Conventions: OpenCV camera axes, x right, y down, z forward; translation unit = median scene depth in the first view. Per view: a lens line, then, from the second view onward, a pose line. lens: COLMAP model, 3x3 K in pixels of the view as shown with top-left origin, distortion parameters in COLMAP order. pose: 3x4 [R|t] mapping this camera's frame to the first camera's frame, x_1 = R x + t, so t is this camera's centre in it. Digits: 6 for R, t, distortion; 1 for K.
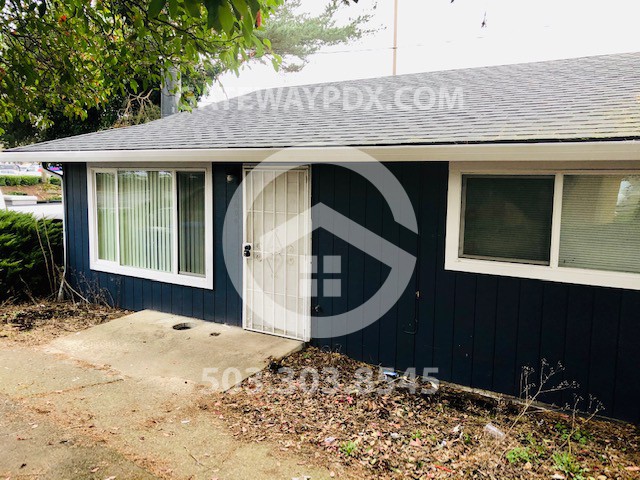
lens RADIAL K [[514.0, 0, 321.3], [0, 514.0, 227.4], [0, 0, 1]] dist [0.008784, 0.006482]
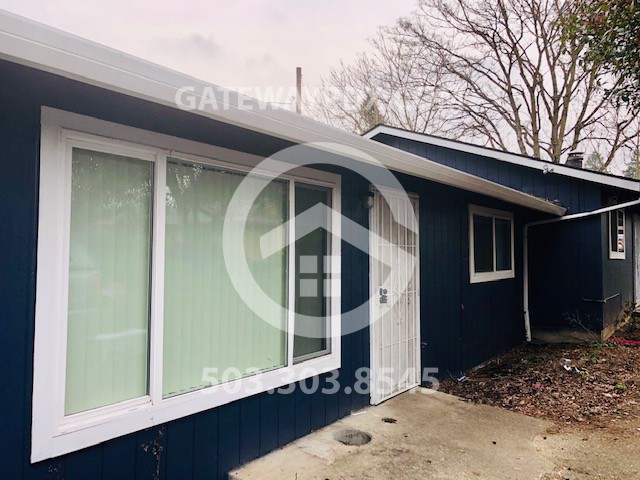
lens RADIAL K [[514.0, 0, 321.3], [0, 514.0, 227.4], [0, 0, 1]] dist [0.008784, 0.006482]
pose [[0.096470, 0.039152, 0.994566, -0.934622], [0.091226, 0.994672, -0.048005, -0.029570], [-0.991146, 0.095362, 0.092384, 1.014822]]
